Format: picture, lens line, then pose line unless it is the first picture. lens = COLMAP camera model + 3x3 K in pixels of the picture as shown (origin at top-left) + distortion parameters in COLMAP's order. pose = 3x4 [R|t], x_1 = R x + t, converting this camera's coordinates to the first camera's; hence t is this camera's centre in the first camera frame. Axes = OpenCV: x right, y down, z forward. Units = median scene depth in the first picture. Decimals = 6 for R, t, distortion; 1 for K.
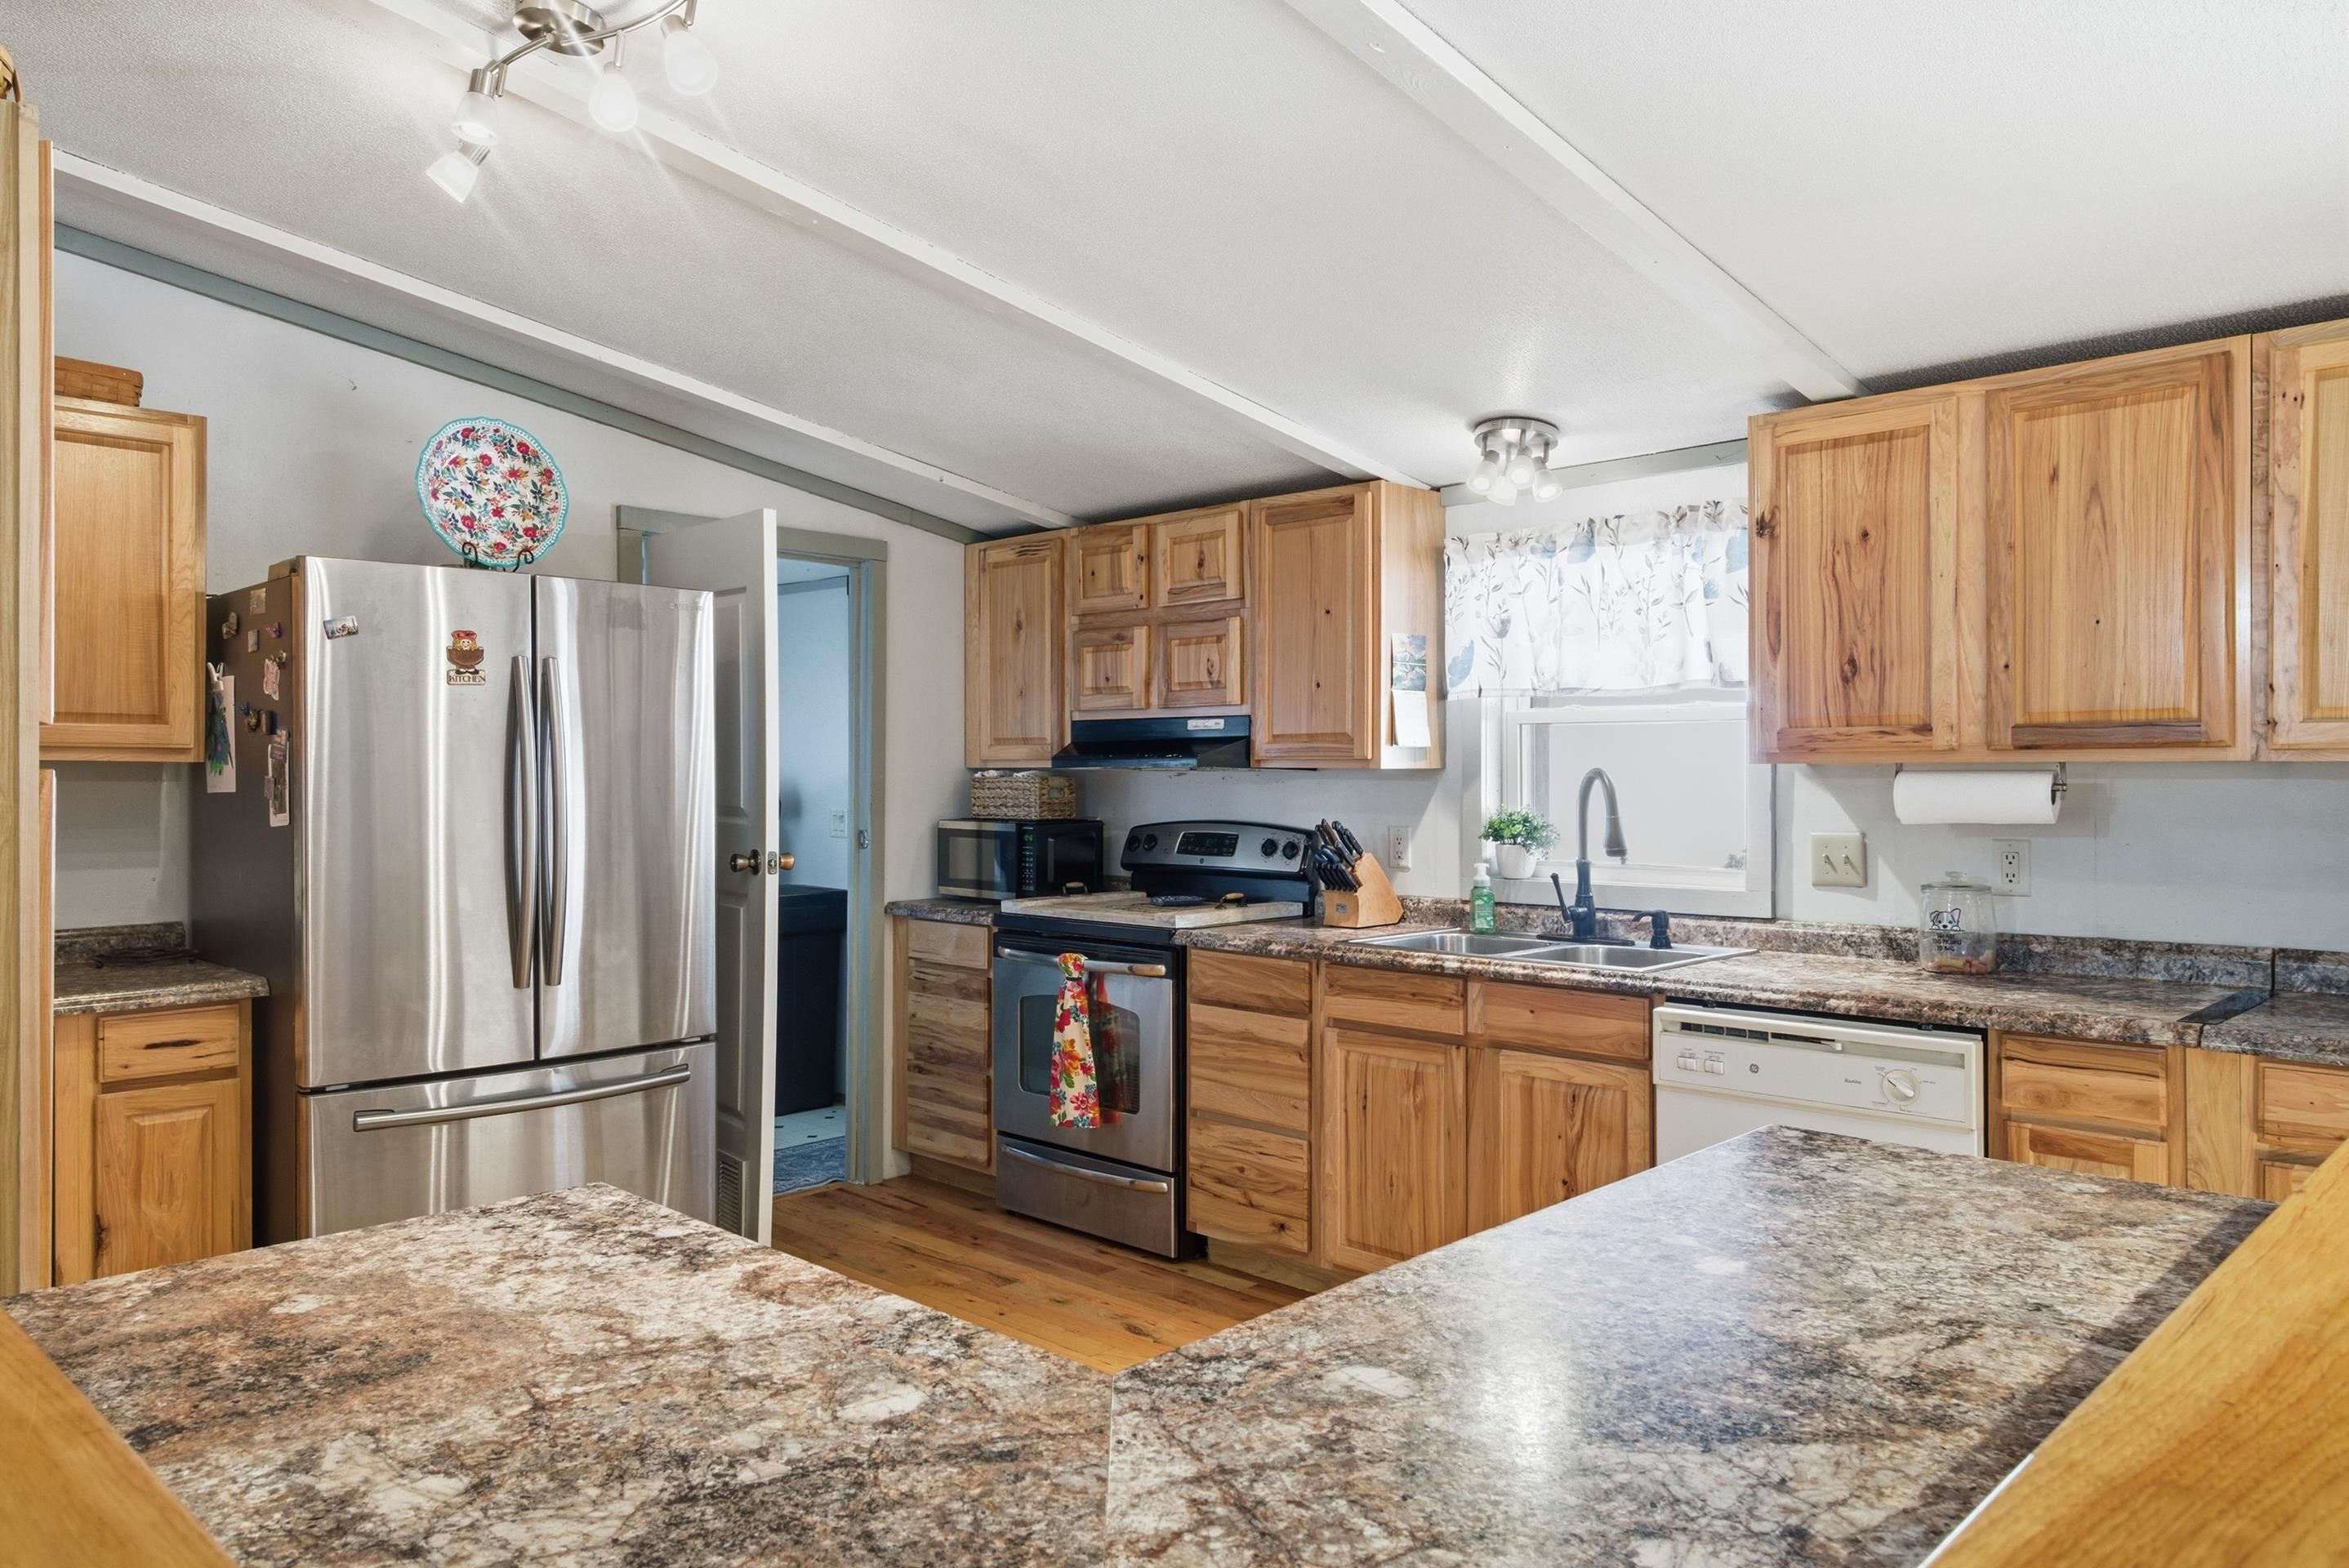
lens RADIAL K [[1584.2, 0, 1142.1], [0, 1584.2, 778.3], [0, 0, 1]] dist [0.022116, -0.018410]
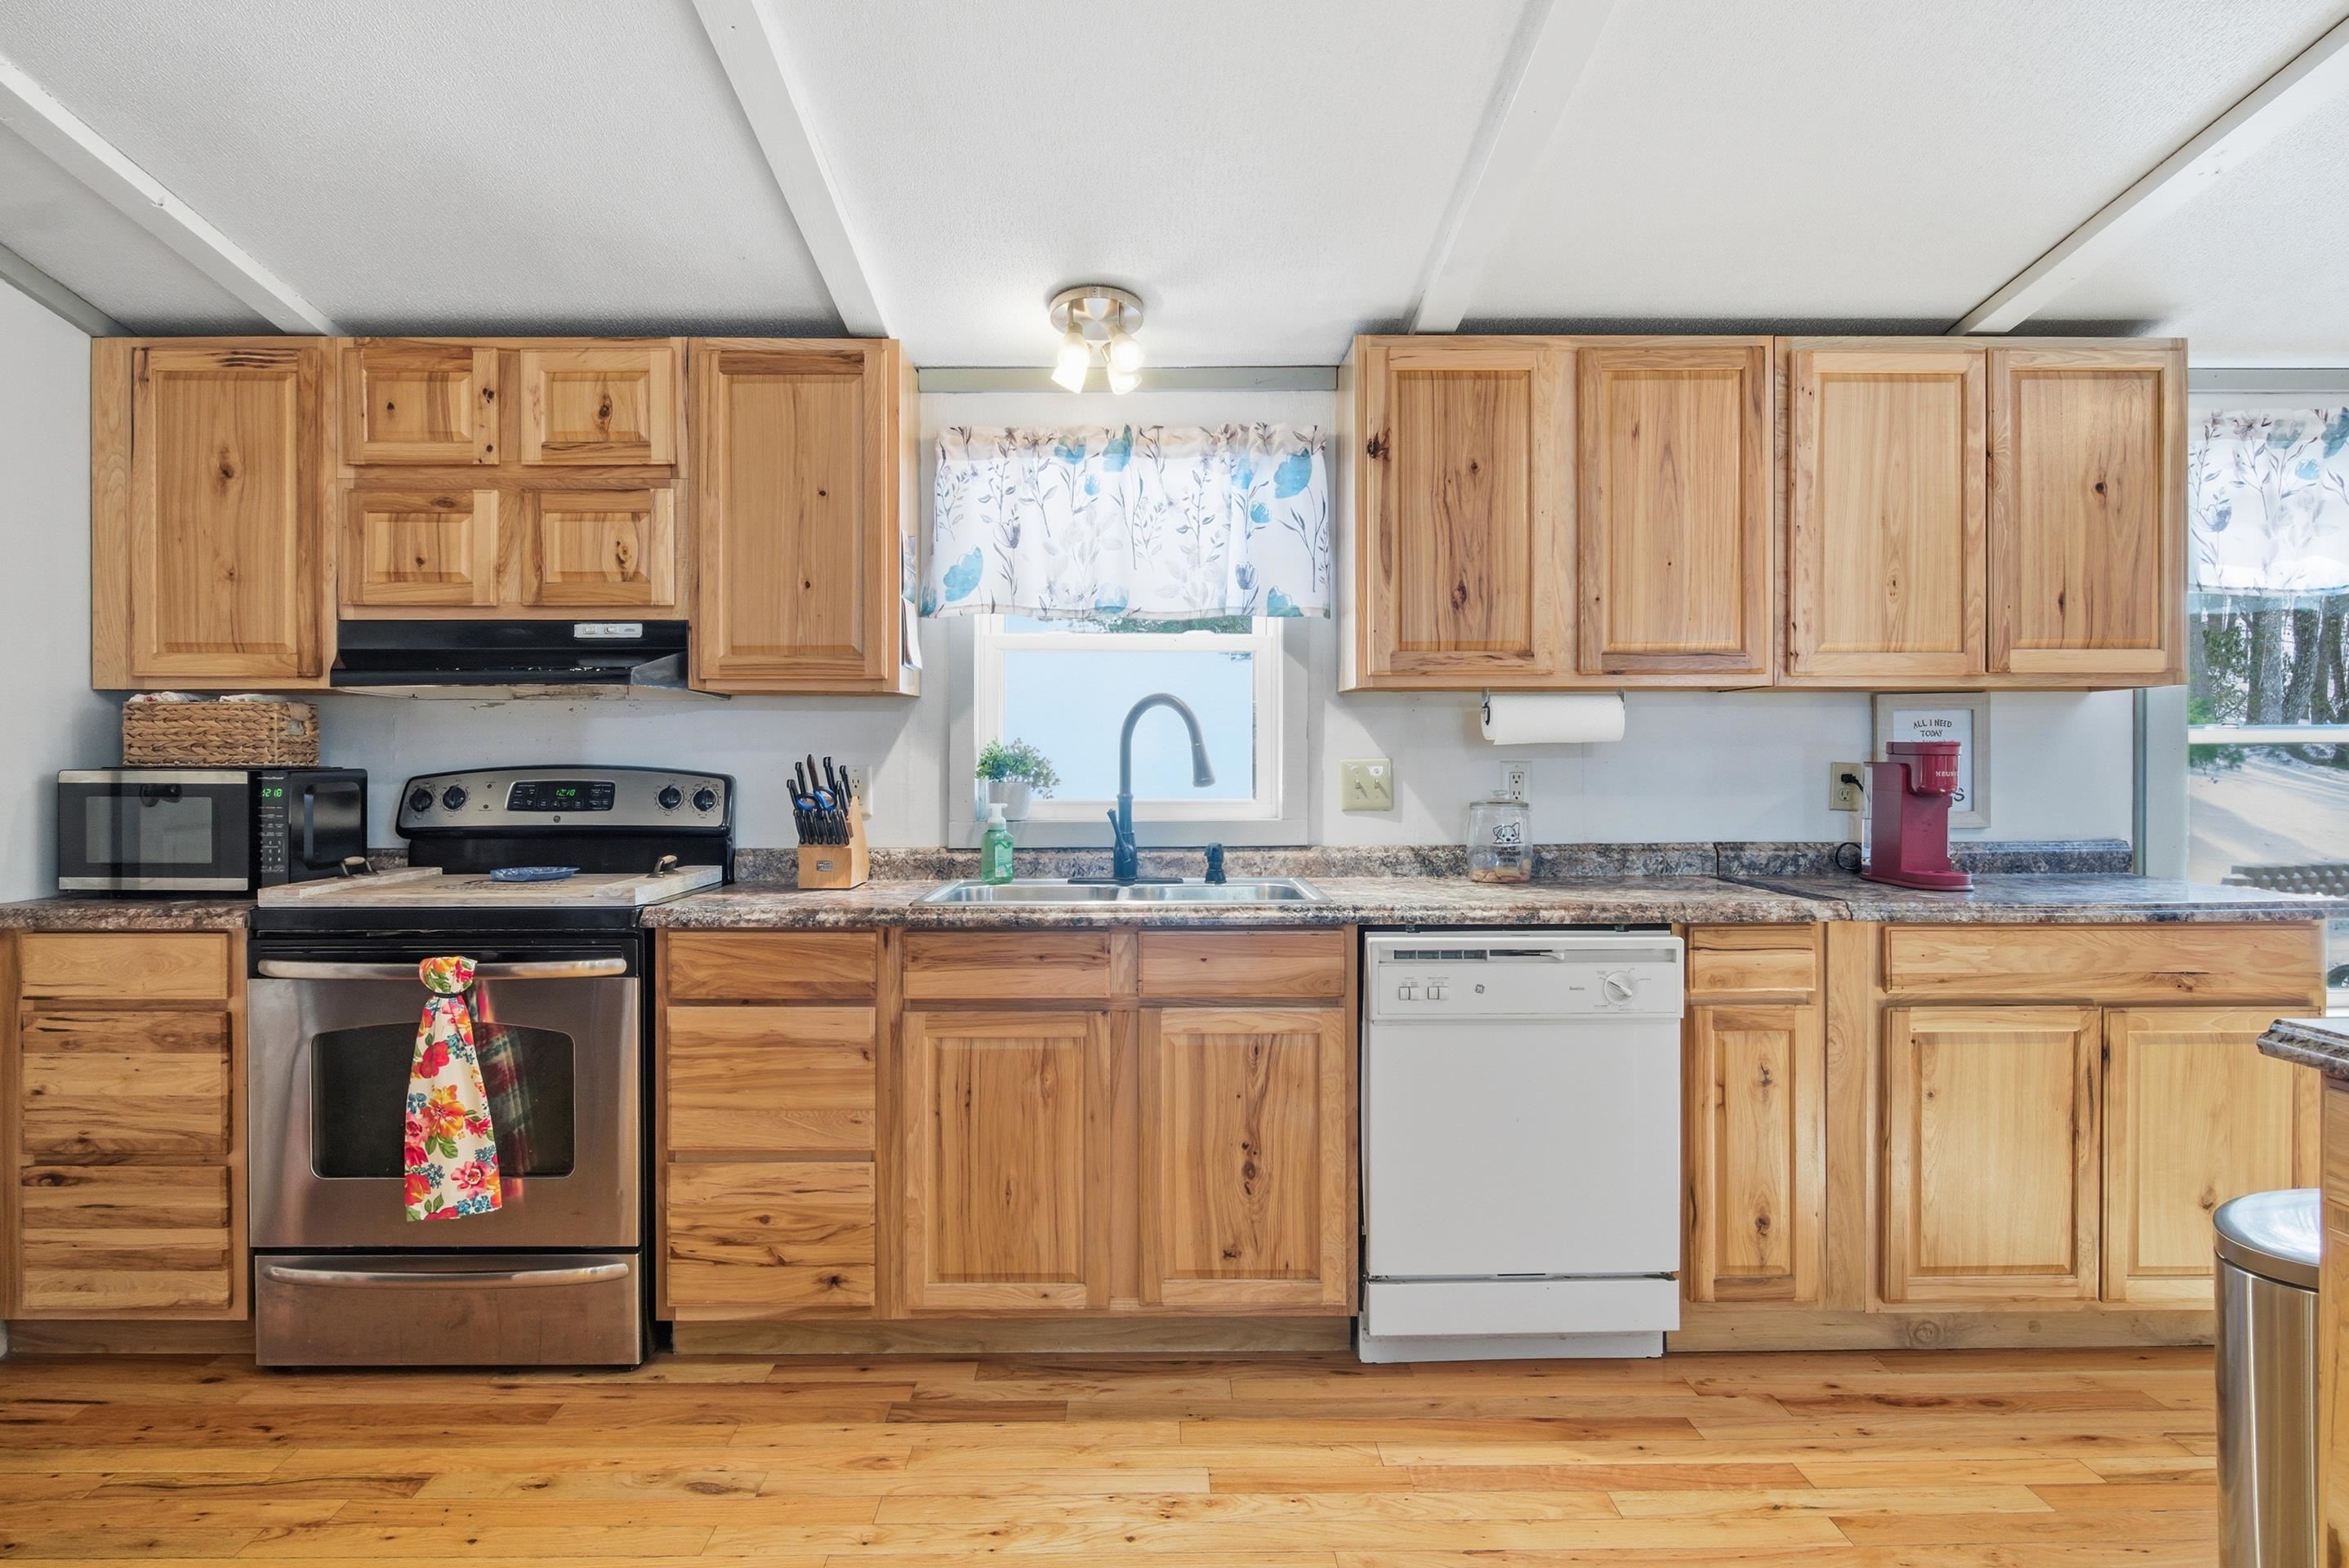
lens RADIAL K [[1374.7, 0, 1155.9], [0, 1374.7, 768.6], [0, 0, 1]] dist [-0.001756, -0.005848]
pose [[0.703415, -0.003947, 0.710768, -0.296969], [0.003648, 0.999991, 0.001943, 0.037639], [-0.710770, 0.001226, 0.703424, 0.459673]]
